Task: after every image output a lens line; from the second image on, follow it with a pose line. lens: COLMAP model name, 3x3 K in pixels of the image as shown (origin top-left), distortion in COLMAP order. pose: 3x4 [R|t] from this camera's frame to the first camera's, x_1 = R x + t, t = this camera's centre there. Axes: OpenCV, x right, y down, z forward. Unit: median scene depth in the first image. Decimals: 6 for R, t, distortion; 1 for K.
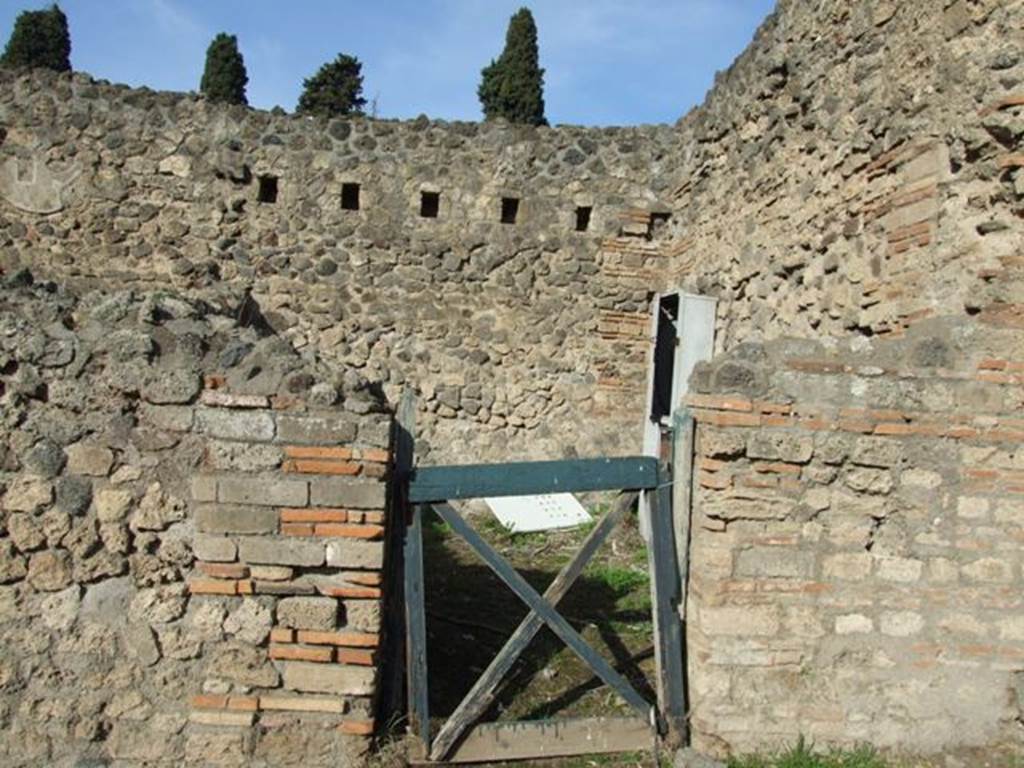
lens RADIAL K [[828.7, 0, 539.1], [0, 828.7, 384.0], [0, 0, 1]] dist [-0.043515, 0.035580]
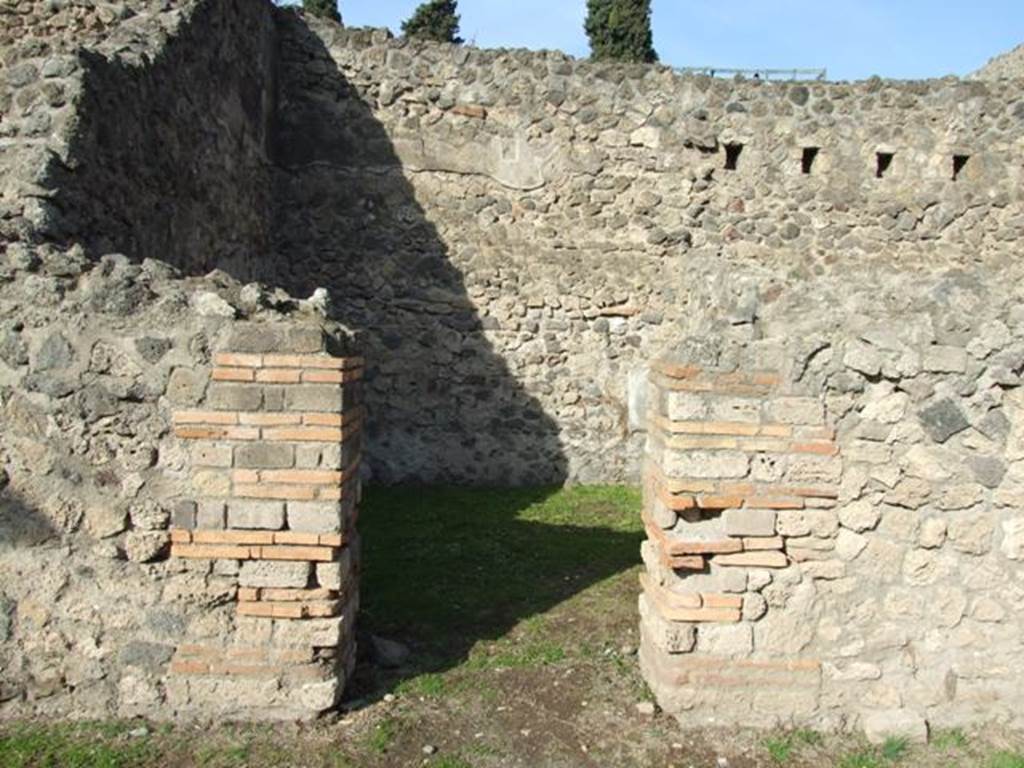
lens RADIAL K [[828.7, 0, 539.1], [0, 828.7, 384.0], [0, 0, 1]] dist [-0.043515, 0.035580]
pose [[0.996461, -0.025034, -0.080244, -0.496173], [0.031075, 0.996704, 0.074940, -0.038181], [0.078103, -0.077168, 0.993954, -0.065239]]
